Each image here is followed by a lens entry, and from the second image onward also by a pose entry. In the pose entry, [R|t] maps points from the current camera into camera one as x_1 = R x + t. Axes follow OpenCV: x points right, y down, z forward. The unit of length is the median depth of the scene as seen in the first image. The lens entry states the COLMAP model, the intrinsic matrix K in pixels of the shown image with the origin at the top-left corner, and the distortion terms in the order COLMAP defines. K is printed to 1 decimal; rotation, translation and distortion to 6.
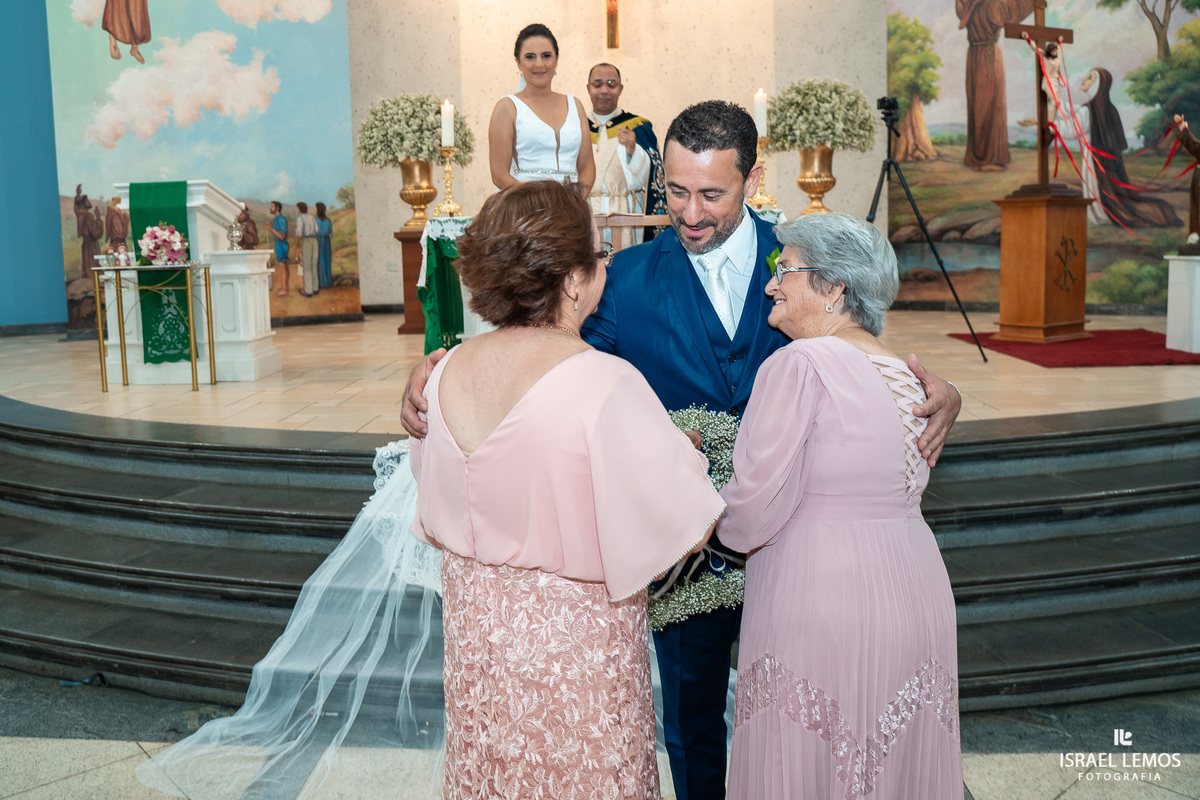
lens RADIAL K [[1040.6, 0, 557.6], [0, 1040.6, 370.4], [0, 0, 1]] dist [-0.116739, 0.089712]
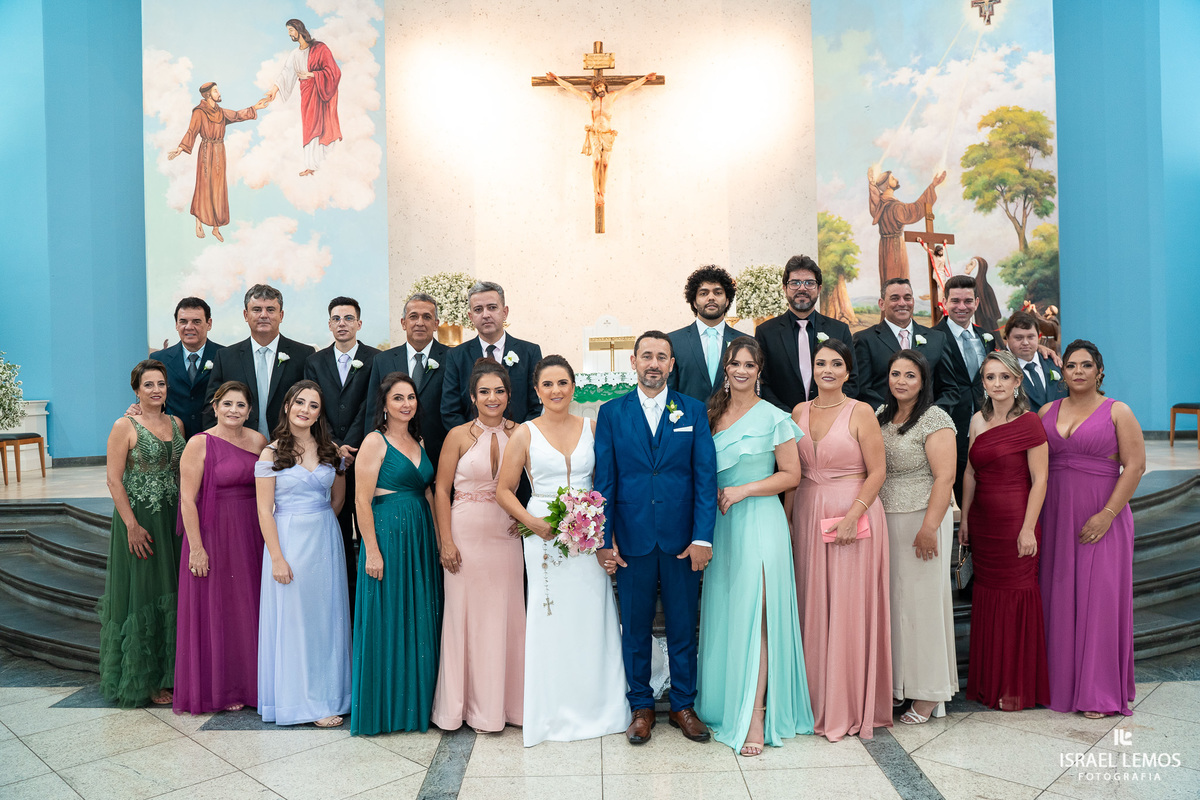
lens RADIAL K [[970.4, 0, 600.0], [0, 970.4, 400.0], [0, 0, 1]] dist [-0.119081, 0.092243]
pose [[0.996184, 0.002232, 0.087246, -0.058290], [0.007075, 0.994317, -0.106226, 0.012507], [-0.086988, 0.106438, 0.990507, -0.161247]]
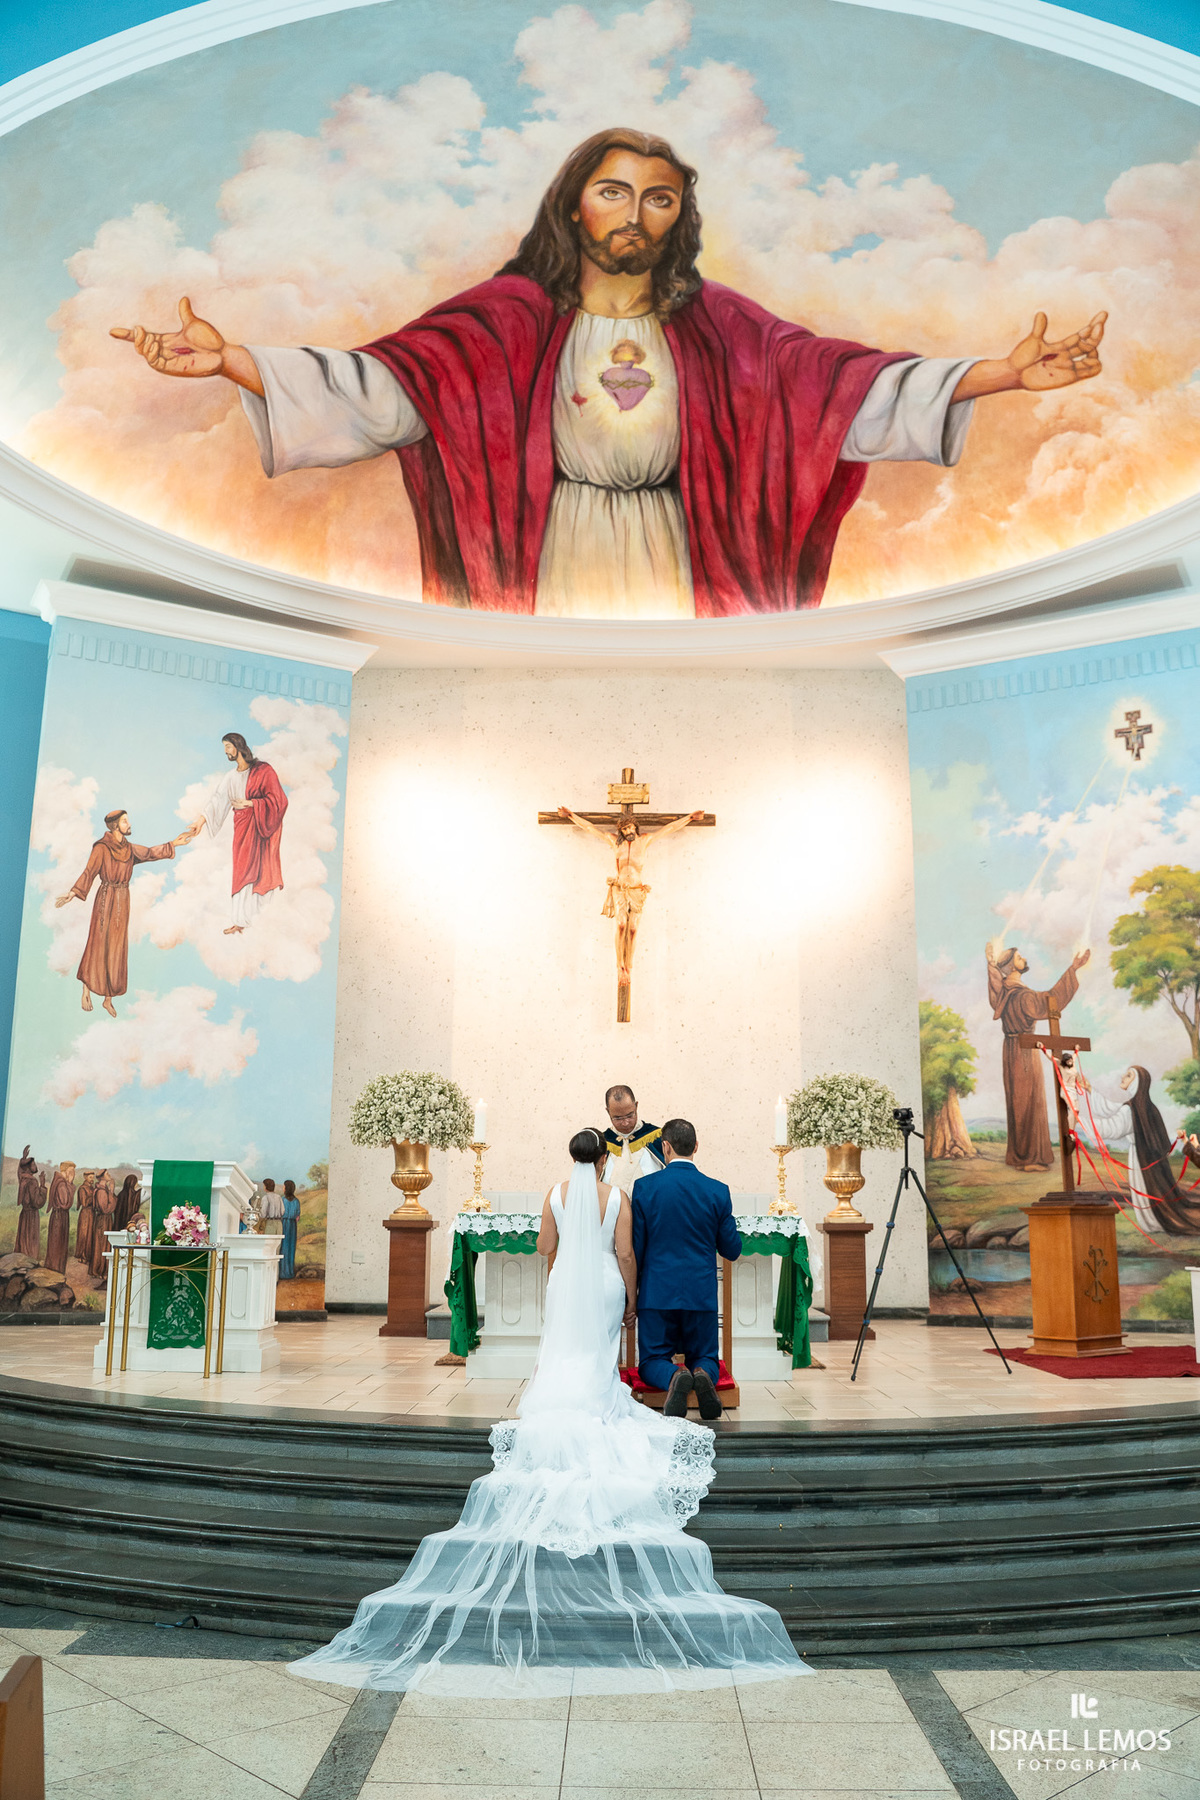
lens RADIAL K [[1455.6, 0, 600.0], [0, 1455.6, 900.0], [0, 0, 1]] dist [-0.119081, 0.092243]
pose [[0.997402, 0.048537, 0.053230, -0.049529], [-0.027413, 0.939070, -0.342631, 0.031103], [-0.066617, 0.340281, 0.937961, -0.290587]]
